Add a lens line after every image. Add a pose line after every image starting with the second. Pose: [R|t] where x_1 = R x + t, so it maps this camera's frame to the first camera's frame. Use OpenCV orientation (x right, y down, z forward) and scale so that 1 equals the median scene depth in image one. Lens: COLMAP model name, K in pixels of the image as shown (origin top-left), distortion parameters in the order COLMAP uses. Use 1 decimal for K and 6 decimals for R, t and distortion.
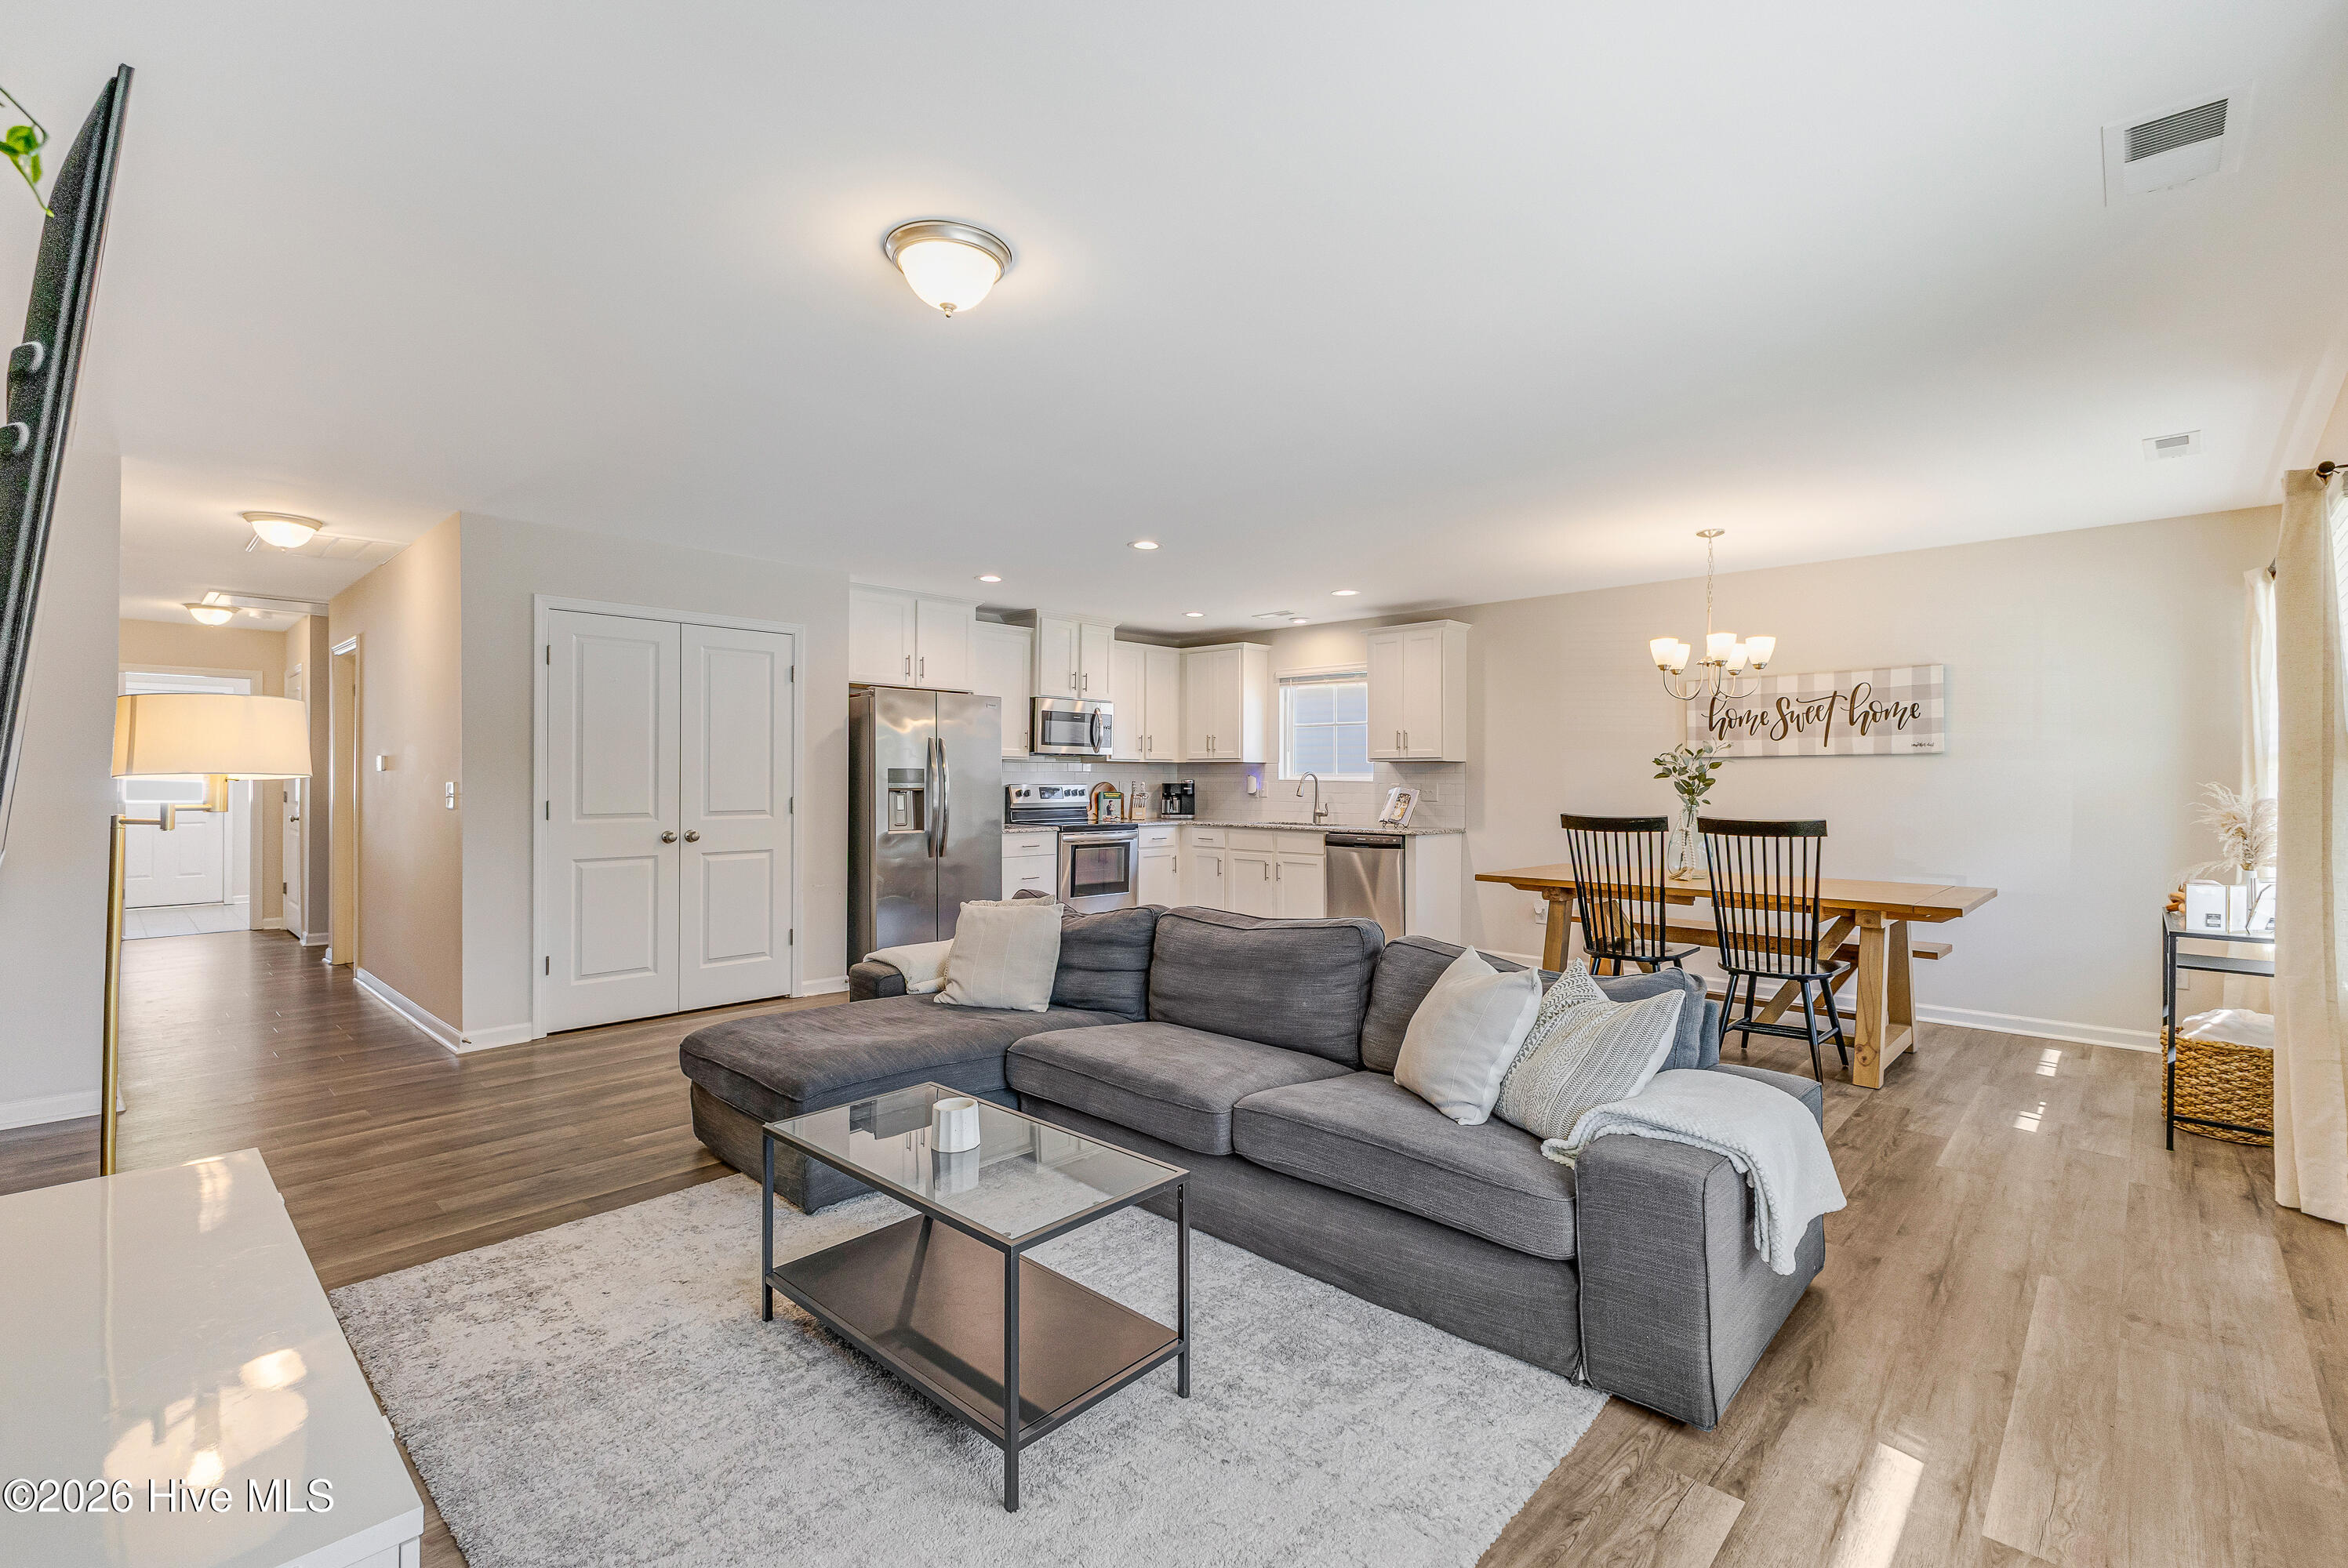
lens RADIAL K [[1055.1, 0, 1197.3], [0, 1055.1, 773.2], [0, 0, 1]] dist [0.000959, 0.000443]
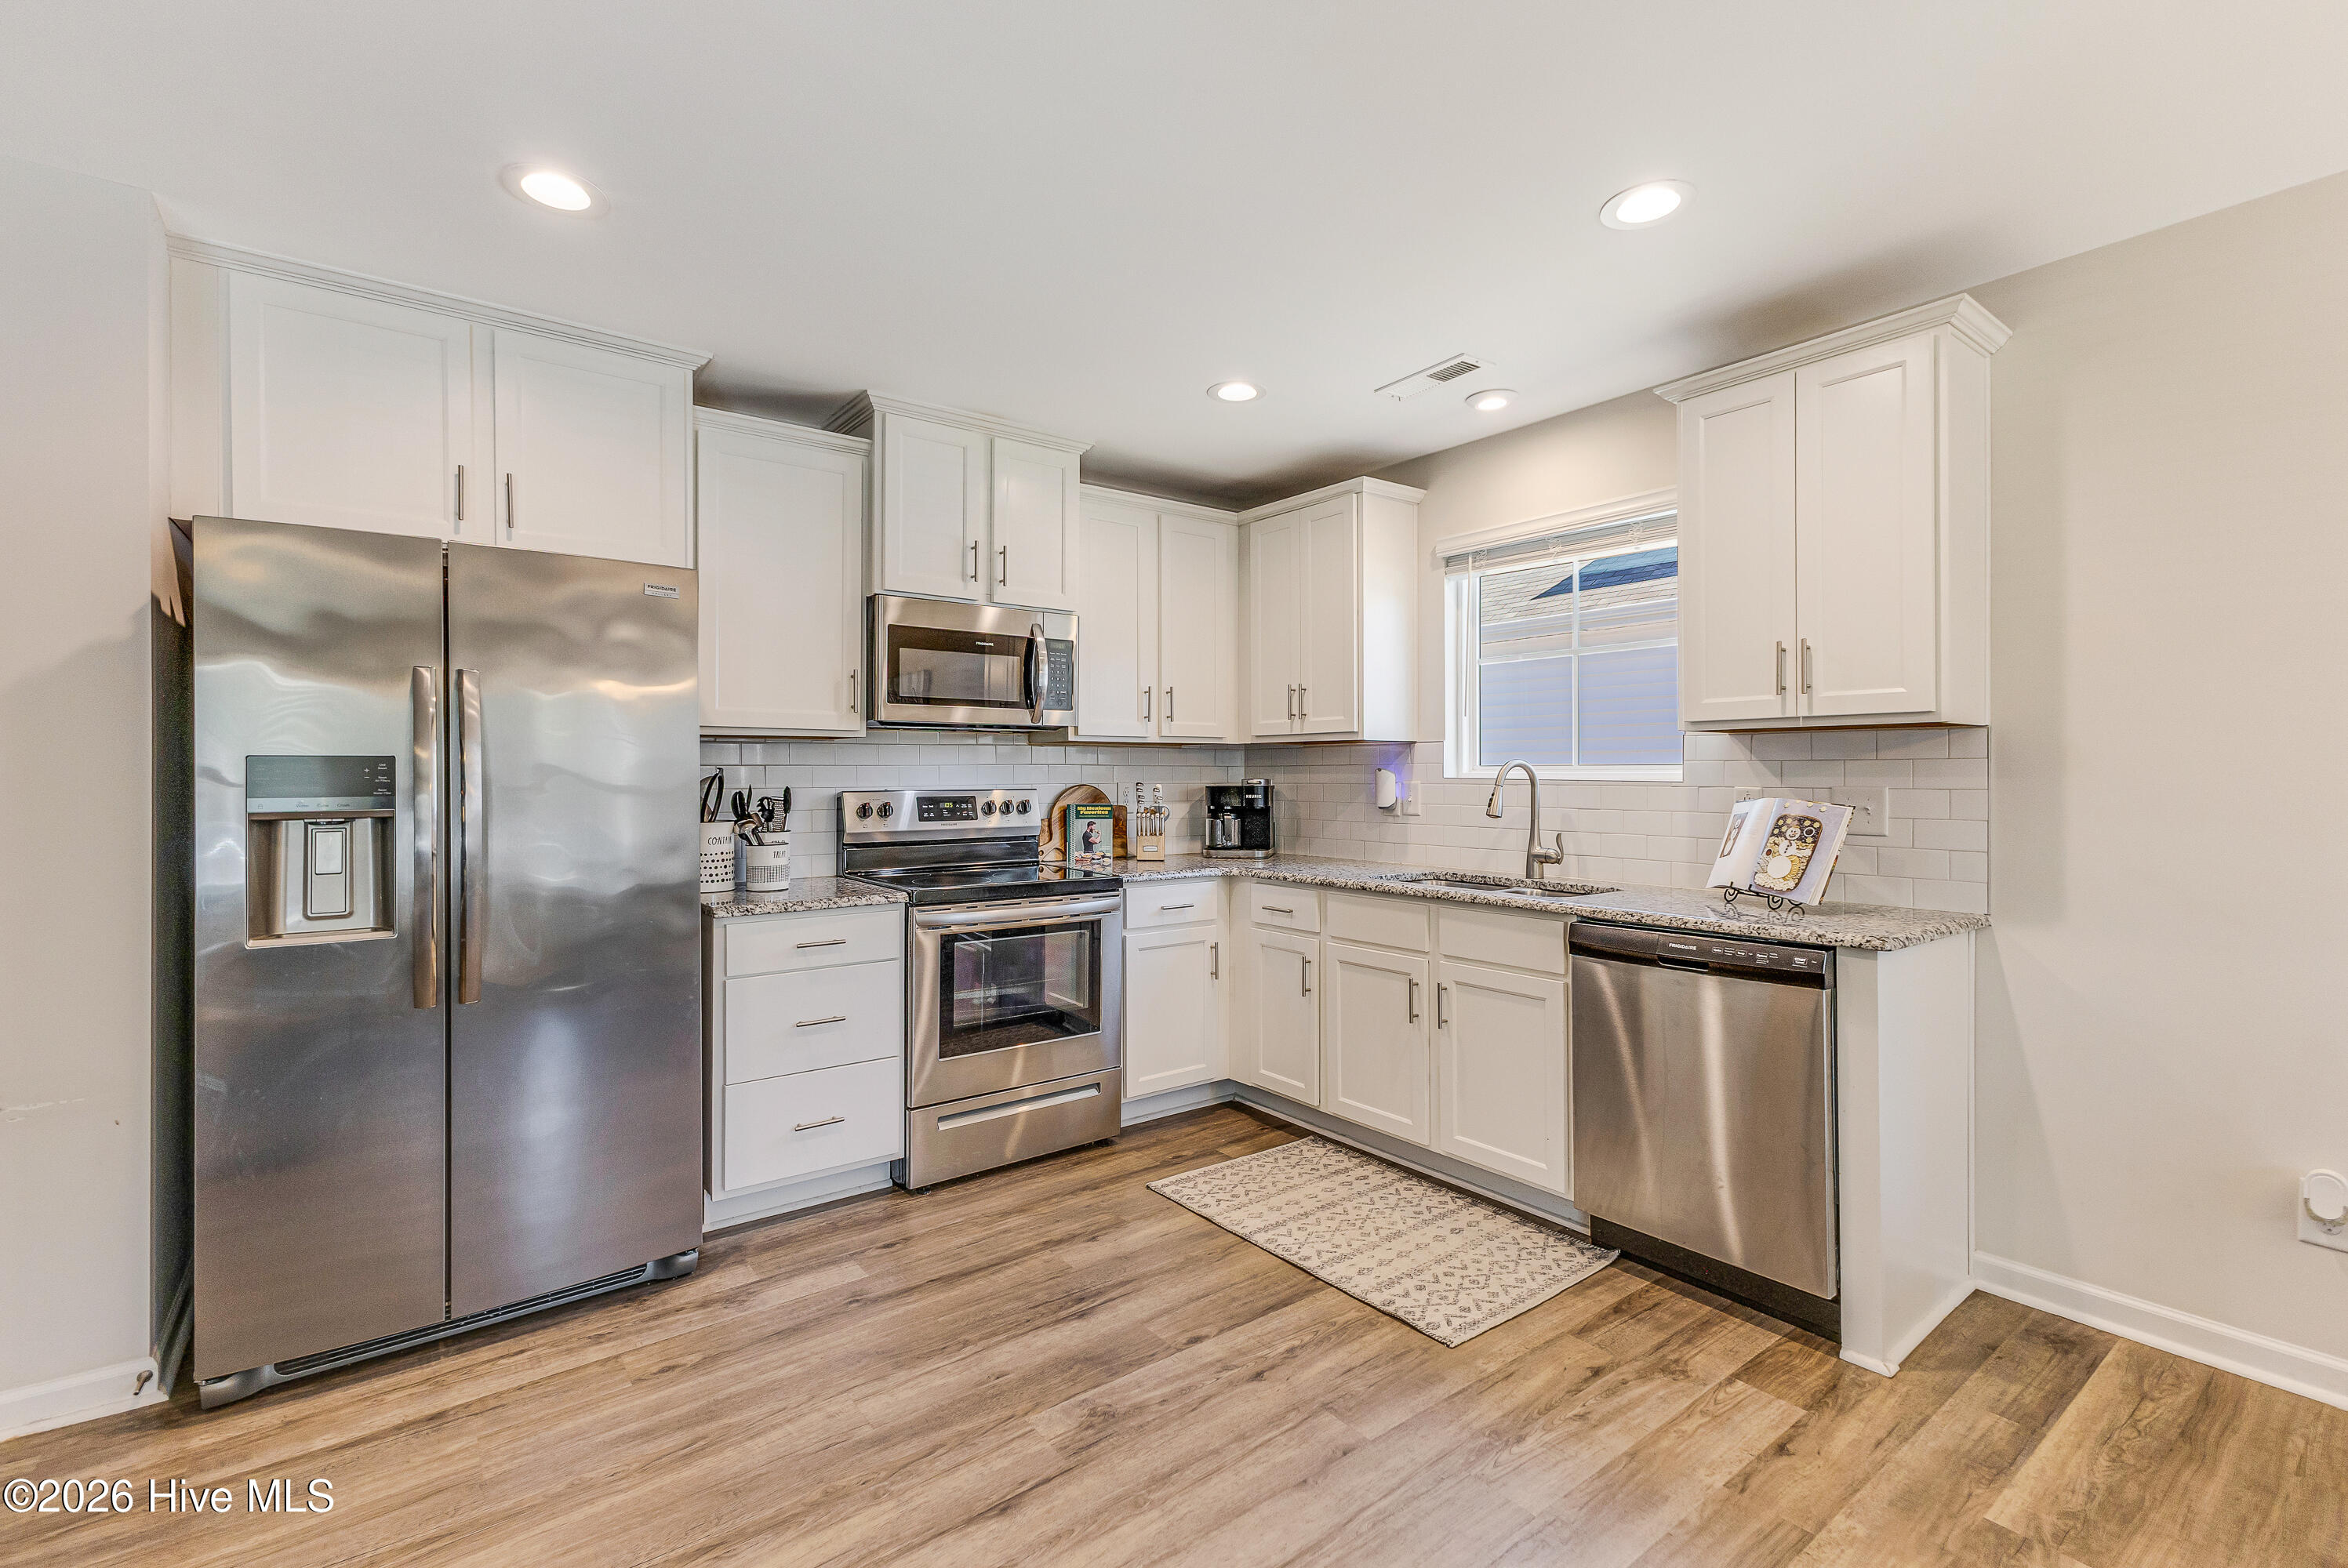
lens RADIAL K [[1055.1, 0, 1174.0], [0, 1055.1, 768.6], [0, 0, 1]] dist [0.000959, 0.000443]
pose [[0.982718, -0.006195, -0.185005, 0.051711], [0.006239, 0.999980, -0.000342, 0.001775], [0.185003, -0.000818, 0.982738, 0.587076]]
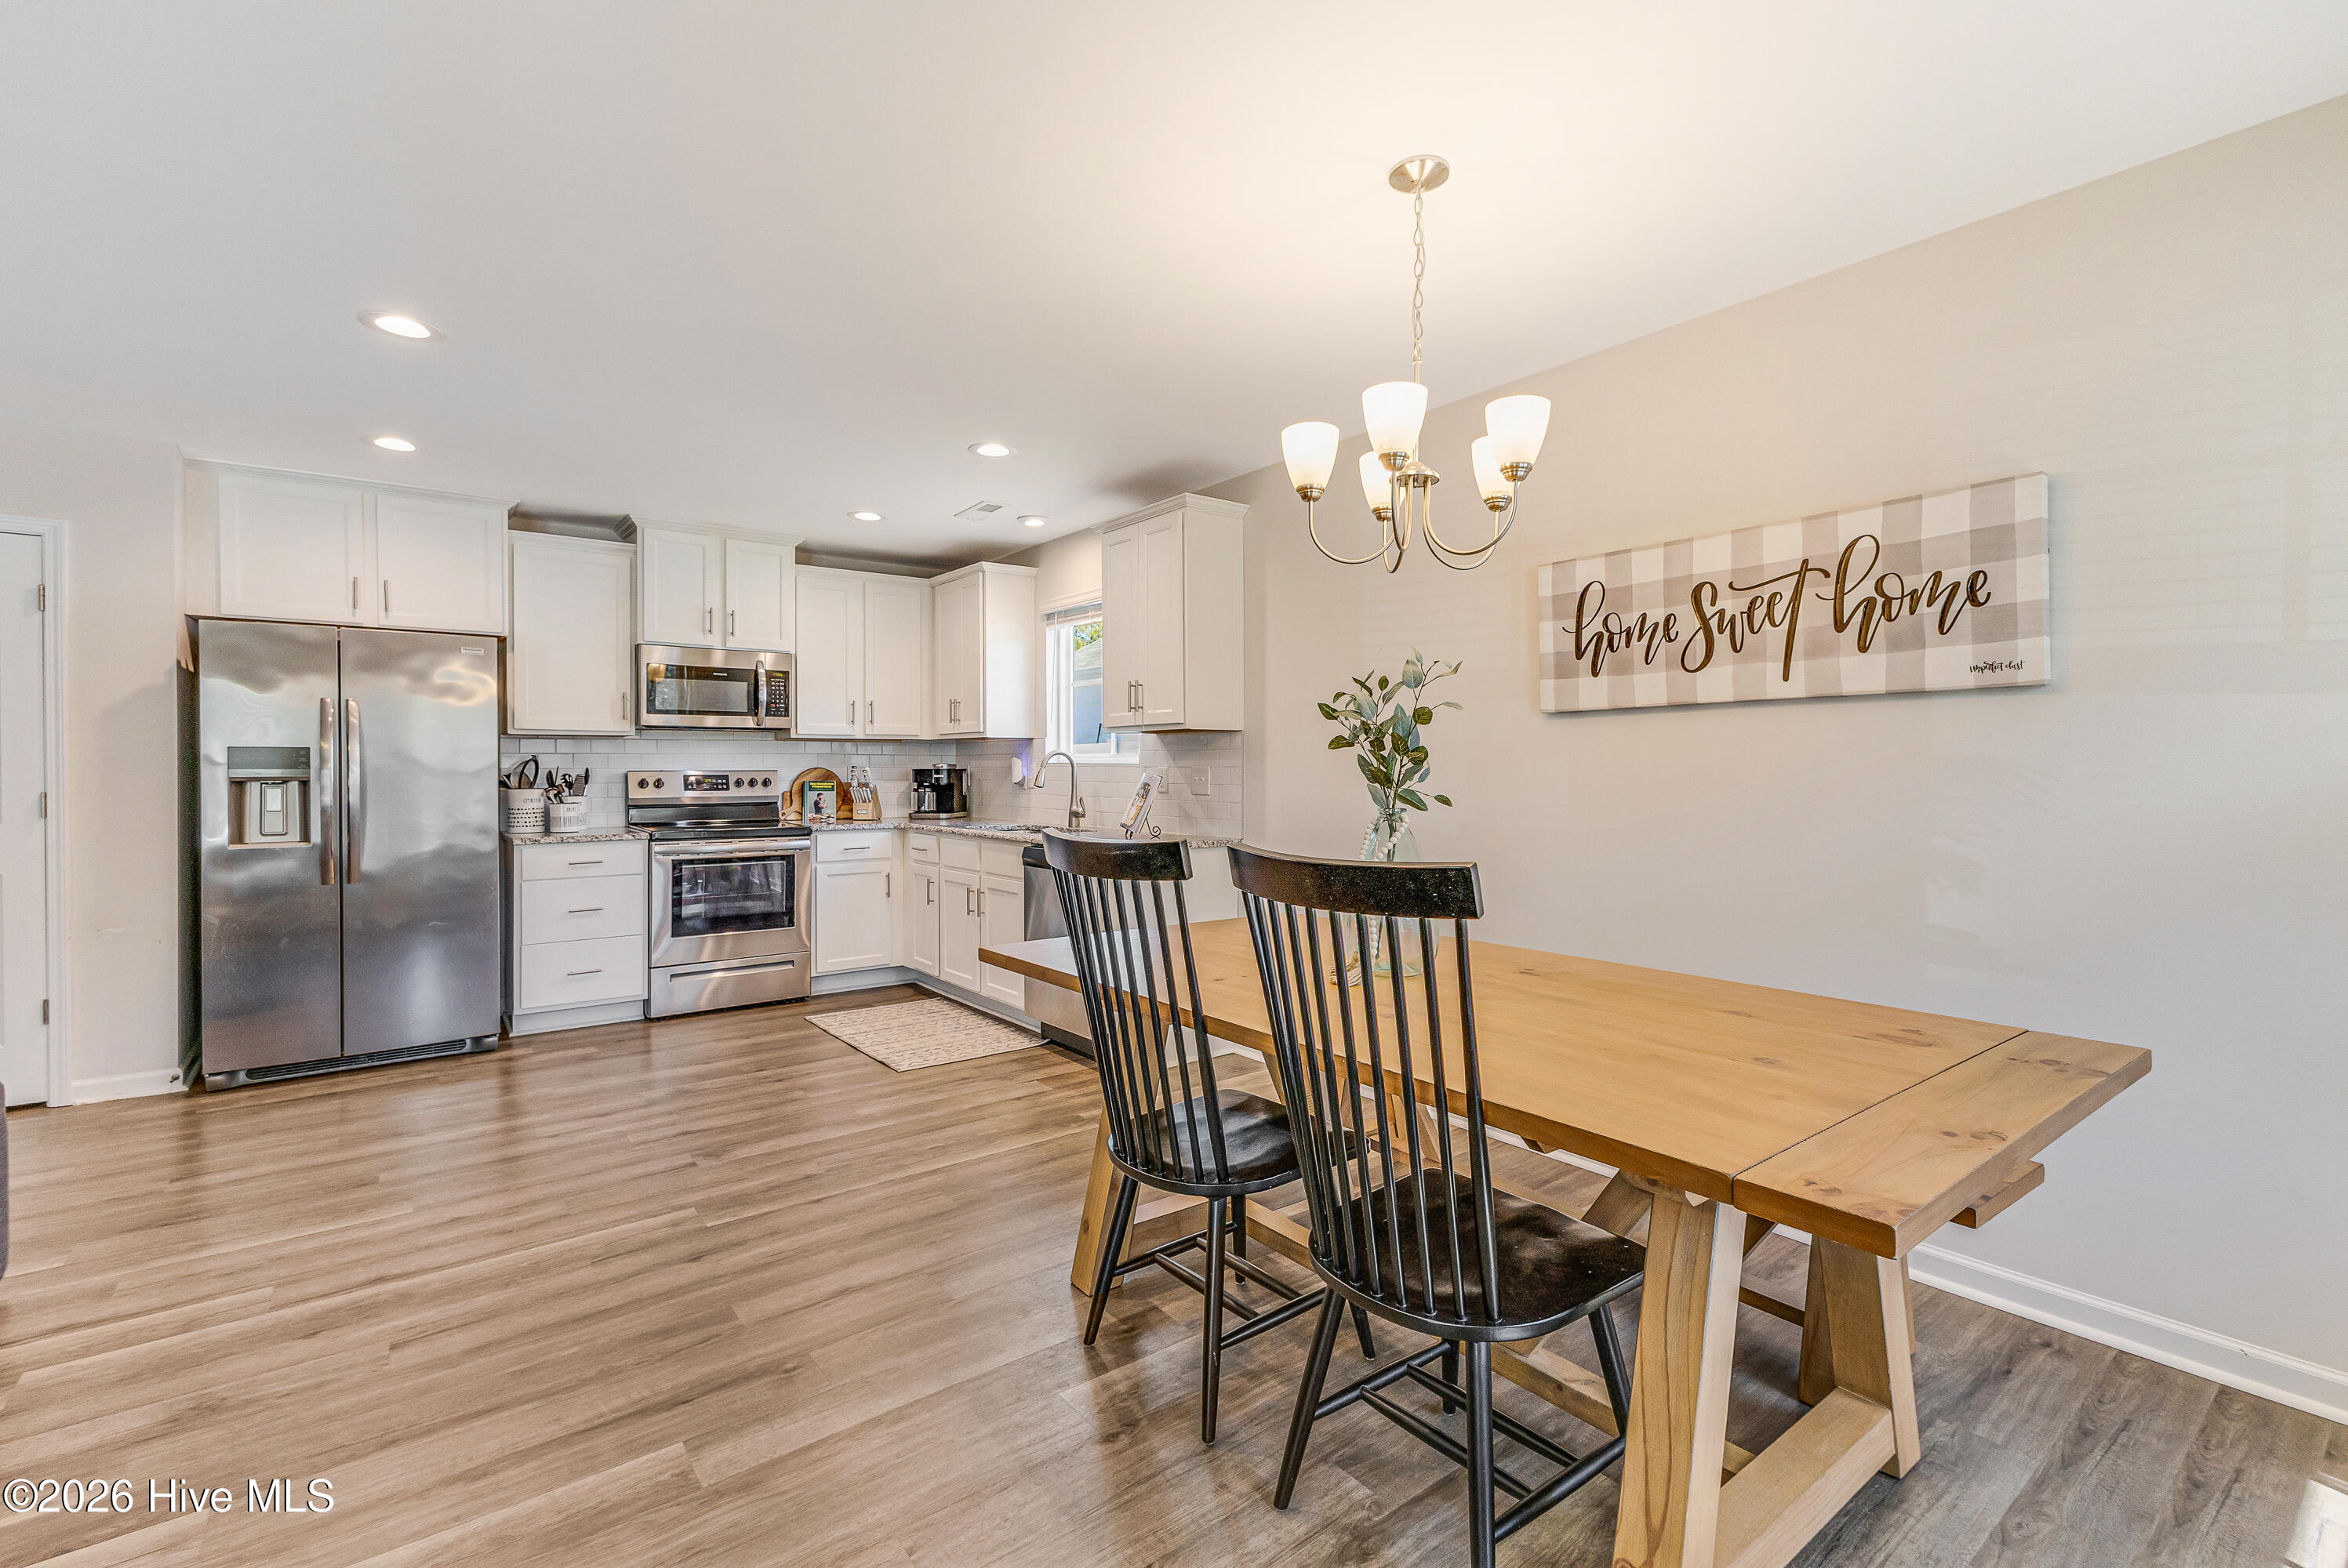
lens RADIAL K [[1055.1, 0, 1190.0], [0, 1055.1, 767.6], [0, 0, 1]] dist [0.000959, 0.000443]
pose [[0.984613, -0.004851, -0.174680, 0.322024], [0.005870, 0.999969, 0.005316, 0.007065], [0.174649, -0.006260, 0.984611, 0.381880]]
